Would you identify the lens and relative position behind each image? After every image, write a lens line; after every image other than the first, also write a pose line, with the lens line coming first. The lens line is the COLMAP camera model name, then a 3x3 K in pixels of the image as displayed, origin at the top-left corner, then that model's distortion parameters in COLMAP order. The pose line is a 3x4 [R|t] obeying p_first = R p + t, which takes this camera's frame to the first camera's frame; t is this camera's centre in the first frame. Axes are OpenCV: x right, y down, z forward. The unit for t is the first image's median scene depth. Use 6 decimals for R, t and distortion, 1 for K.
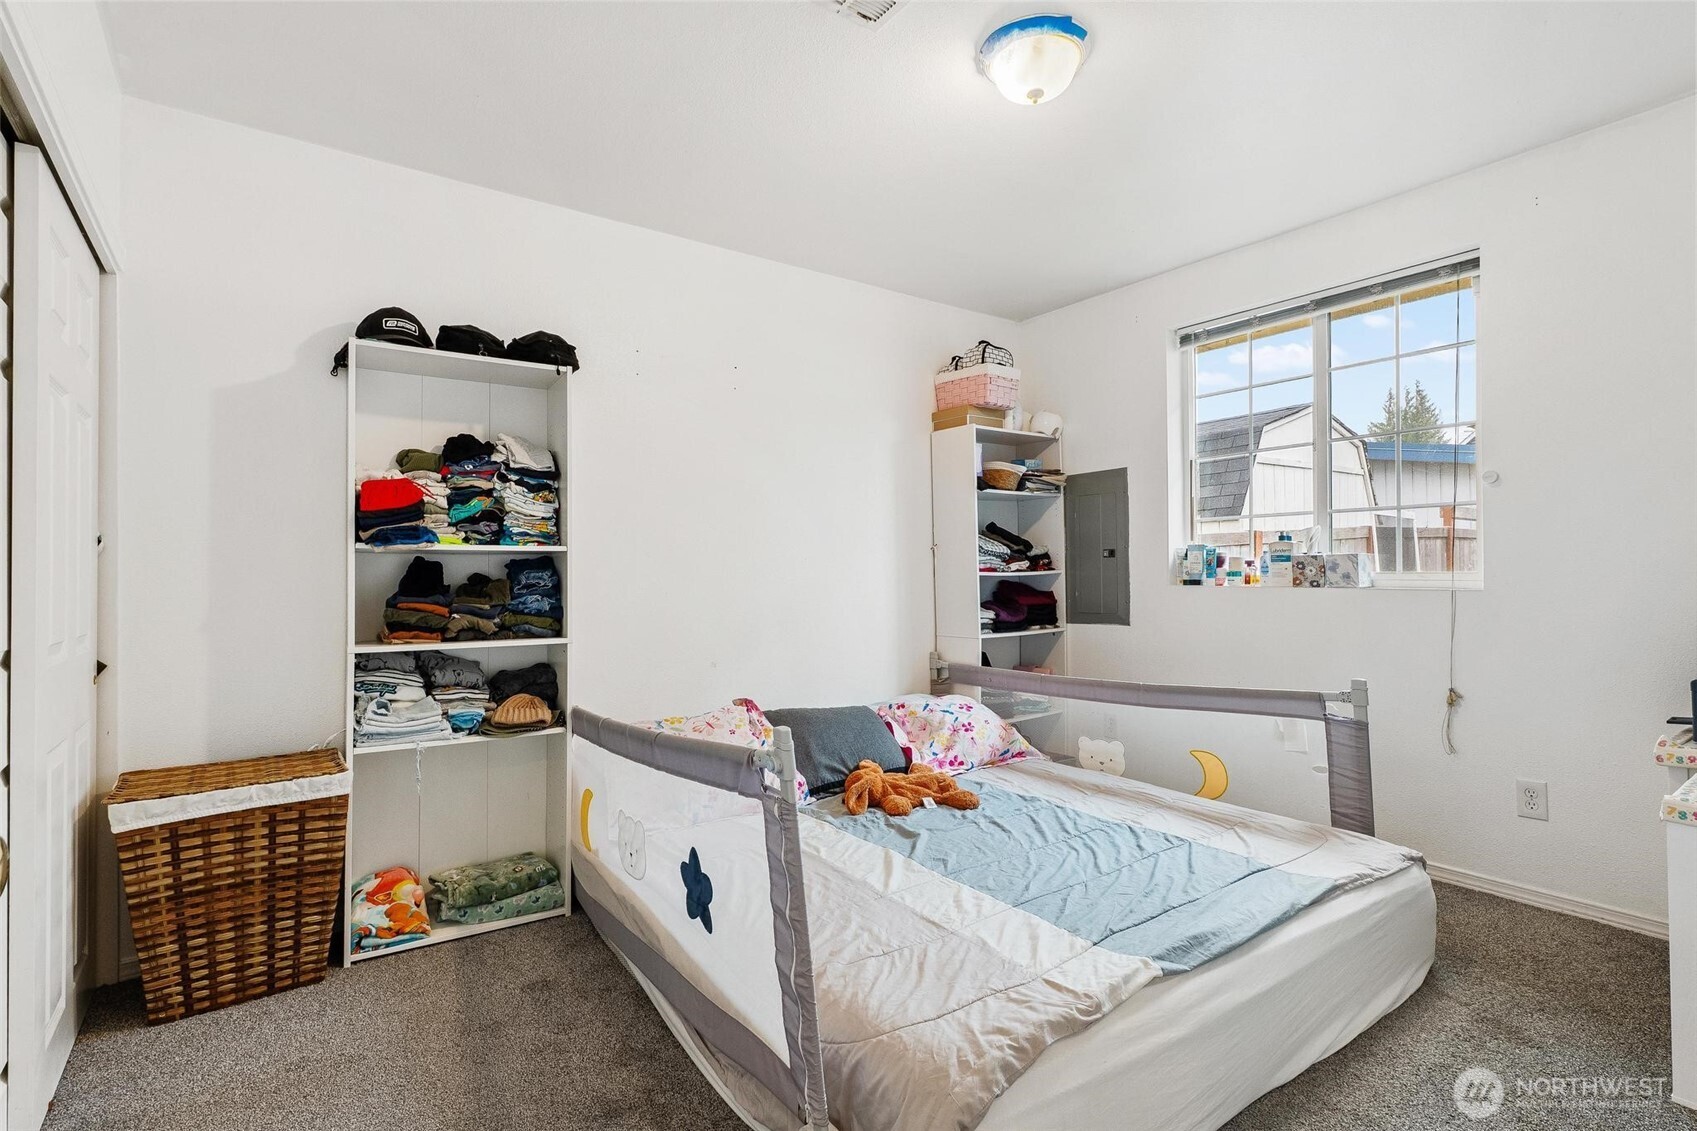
lens RADIAL K [[812.5, 0, 862.0], [0, 812.5, 570.6], [0, 0, 1]] dist [0.002382, 0.000337]
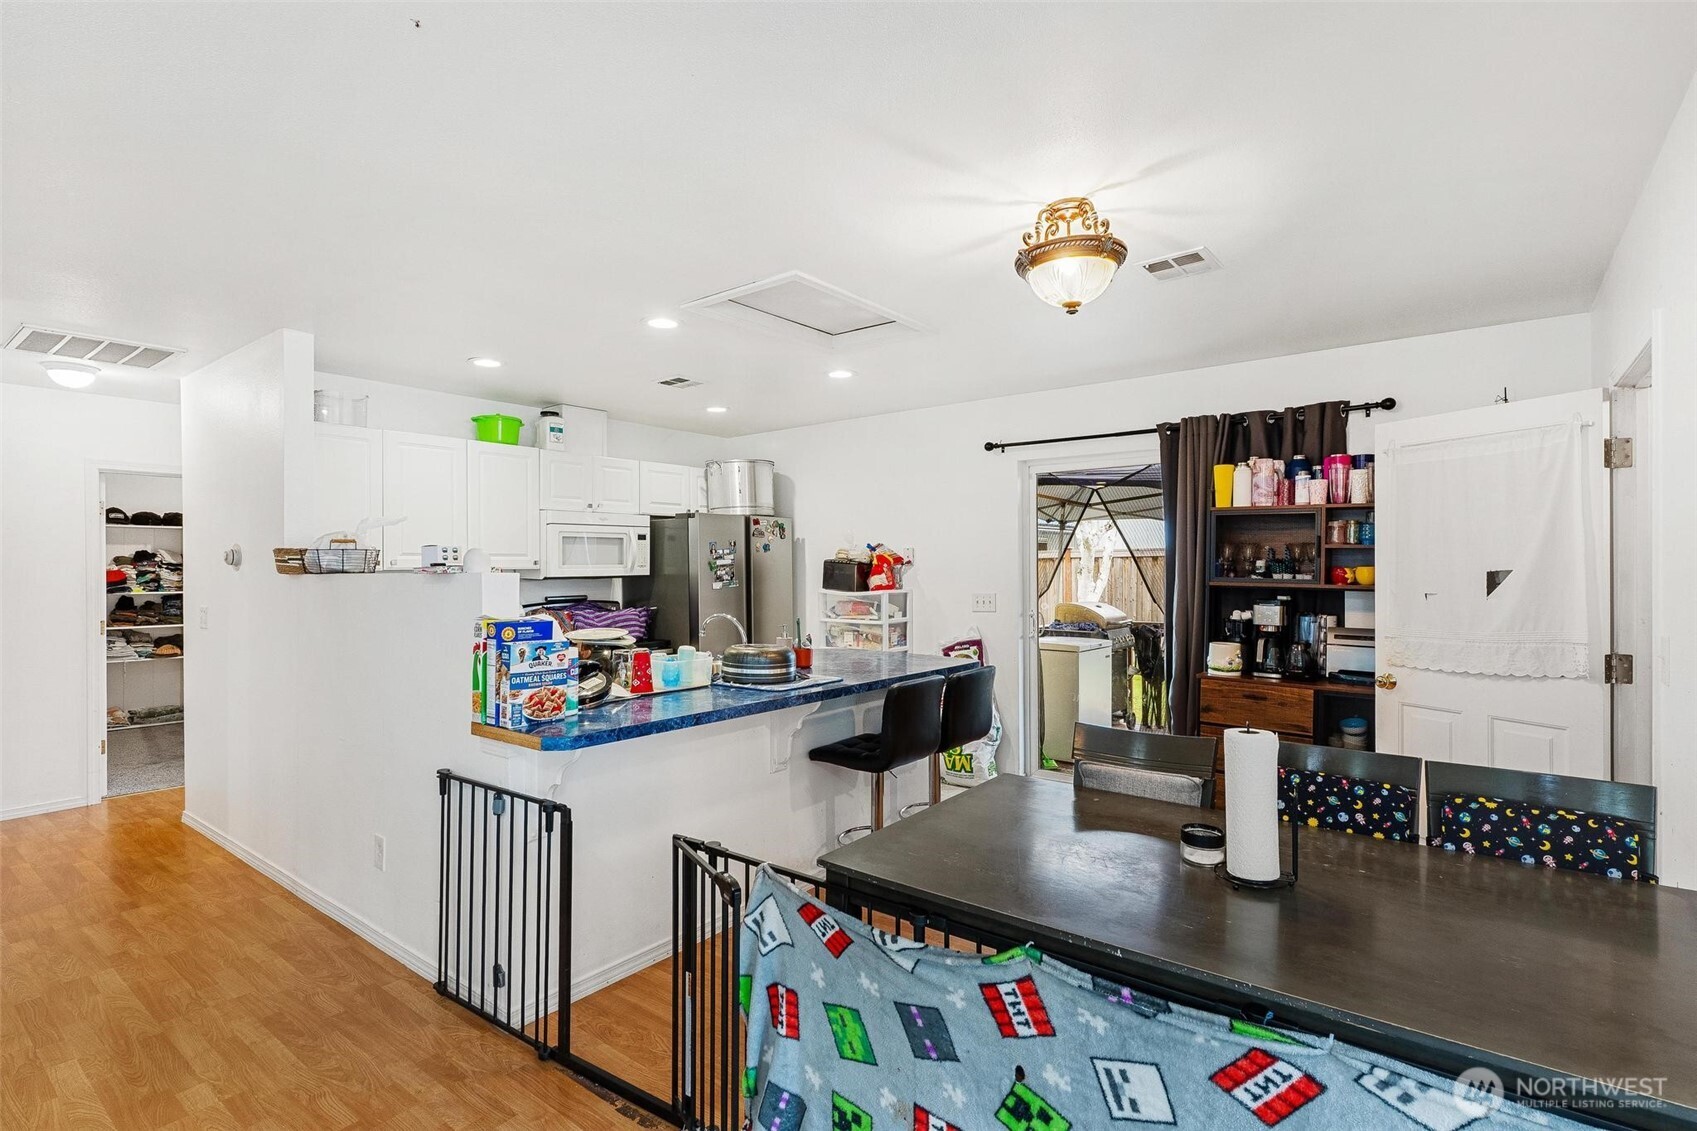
lens RADIAL K [[812.5, 0, 855.7], [0, 812.5, 564.4], [0, 0, 1]] dist [0.002382, 0.000337]
pose [[0.961872, -0.000884, 0.273498, 1.102877], [-0.000063, 0.999994, 0.003452, -0.133781], [-0.273500, -0.003338, 0.961866, -2.364586]]
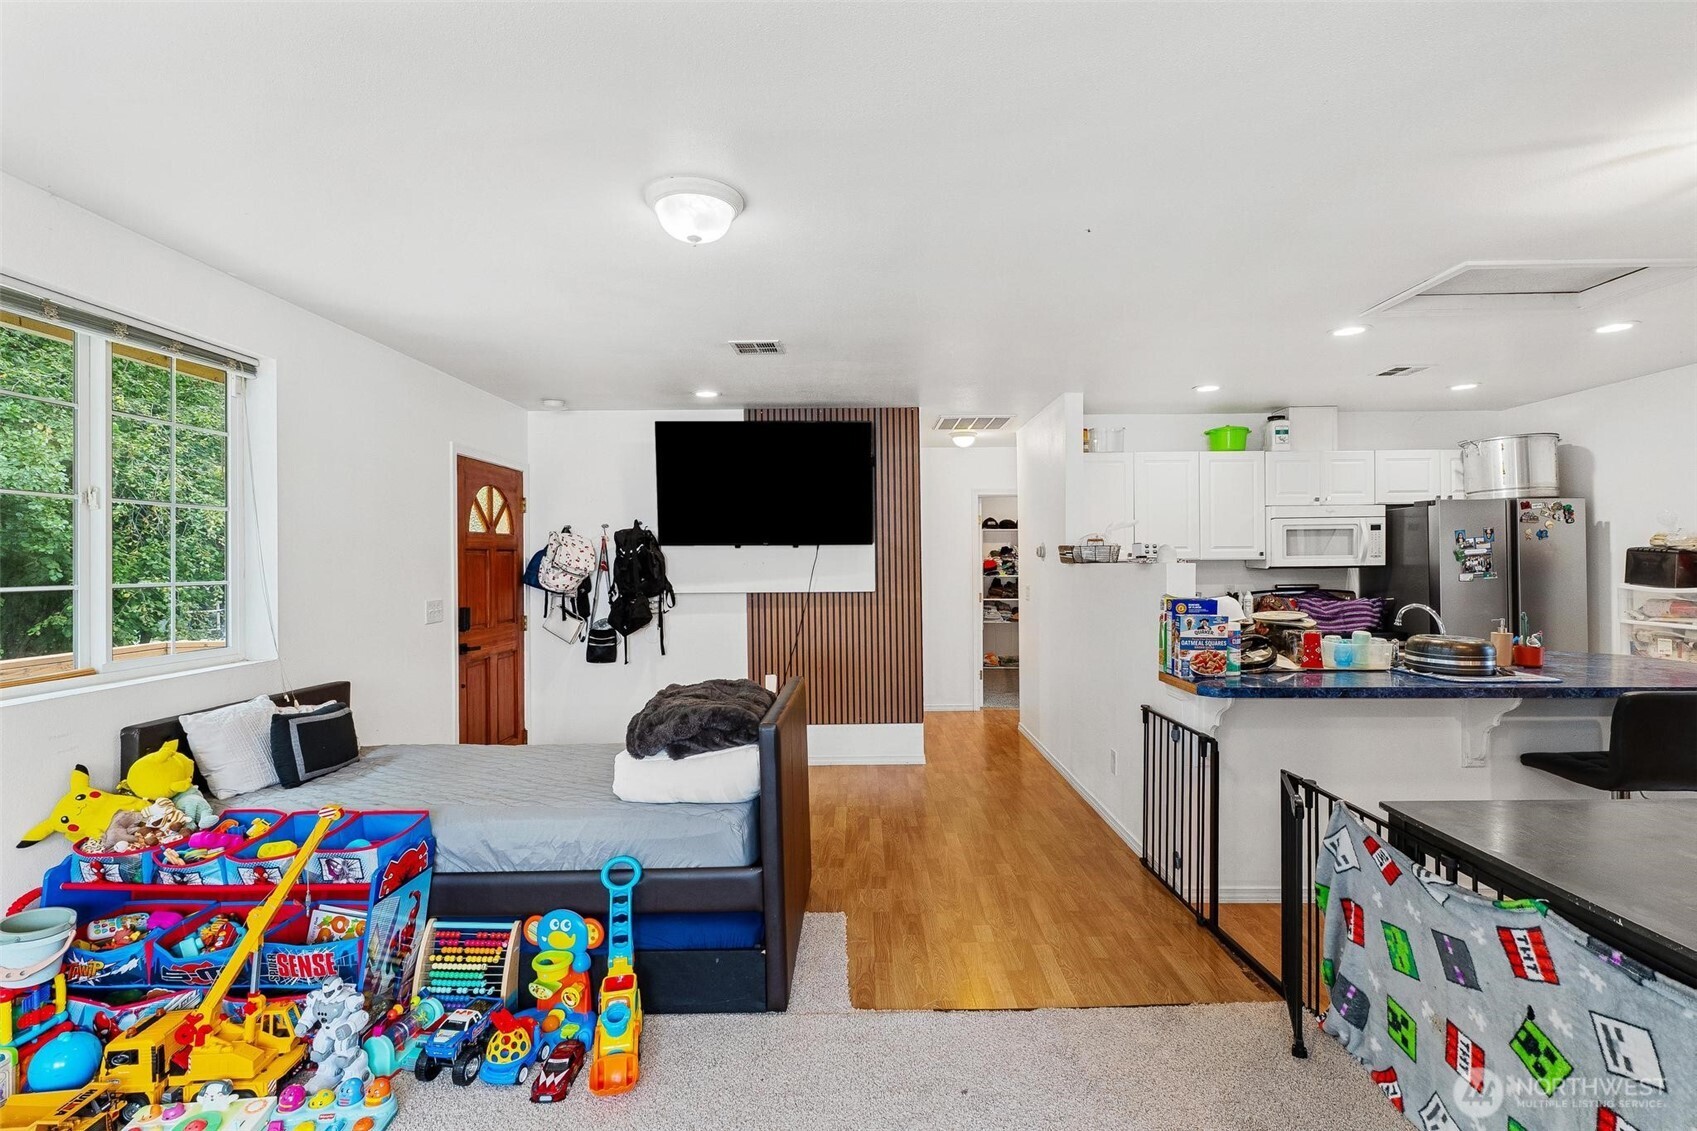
lens RADIAL K [[812.5, 0, 860.1], [0, 812.5, 558.9], [0, 0, 1]] dist [0.002382, 0.000337]
pose [[0.803959, -0.003779, -0.594673, 1.329031], [0.008499, 0.999951, 0.005135, -0.137777], [0.594624, -0.009183, 0.803951, -2.671640]]
